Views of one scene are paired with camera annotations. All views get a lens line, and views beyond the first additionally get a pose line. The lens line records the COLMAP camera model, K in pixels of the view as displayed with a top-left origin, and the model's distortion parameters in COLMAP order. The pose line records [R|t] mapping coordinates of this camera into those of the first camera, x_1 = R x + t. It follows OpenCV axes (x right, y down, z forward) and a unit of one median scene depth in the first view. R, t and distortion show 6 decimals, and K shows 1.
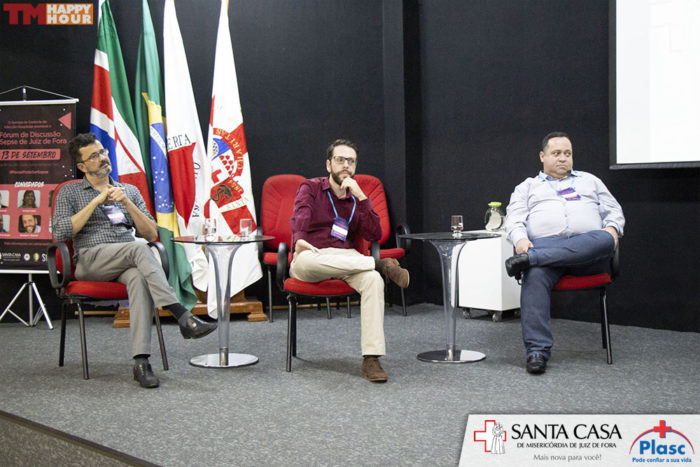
lens RADIAL K [[981.4, 0, 350.0], [0, 981.4, 233.5], [0, 0, 1]] dist [0.037300, 0.041889]
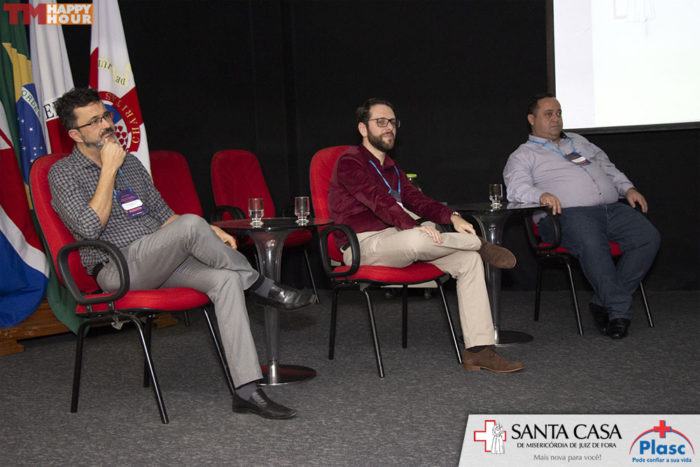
lens RADIAL K [[946.0, 0, 350.0], [0, 946.0, 233.5], [0, 0, 1]] dist [-0.029860, 0.608218]
pose [[0.874559, -0.059497, 0.481256, -0.431835], [0.052570, 0.998228, 0.027878, -0.004049], [-0.482062, 0.000919, 0.876137, 0.289878]]
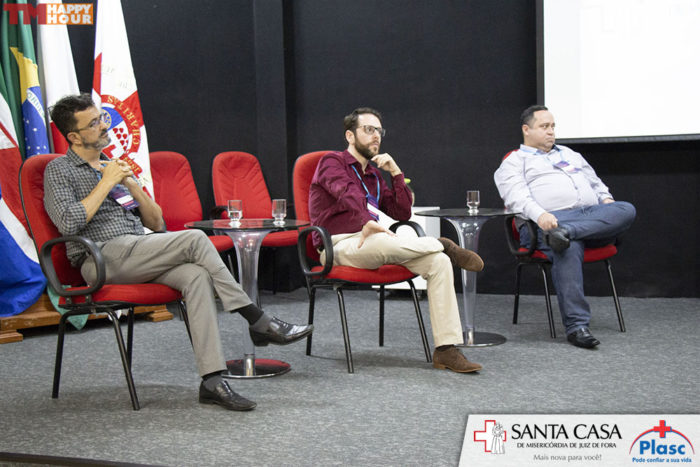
lens RADIAL K [[946.0, 0, 350.0], [0, 946.0, 233.5], [0, 0, 1]] dist [-0.029860, 0.608218]
pose [[0.893173, -0.040535, 0.447883, -0.404118], [0.032414, 0.999142, 0.025785, -0.004373], [-0.448543, -0.008513, 0.893720, 0.233683]]
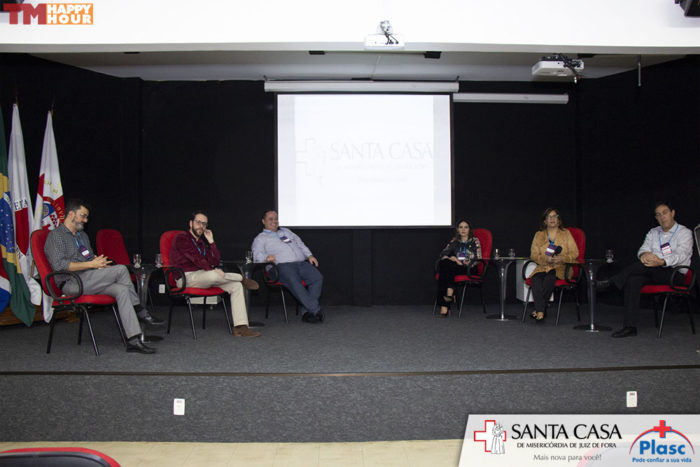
lens RADIAL K [[618.8, 0, 350.0], [0, 618.8, 233.5], [0, 0, 1]] dist [-0.107875, 0.001782]
pose [[0.672192, 0.013778, 0.740249, -0.649417], [0.030310, 0.998477, -0.046107, 0.008646], [-0.739756, 0.053430, 0.670750, 0.036129]]
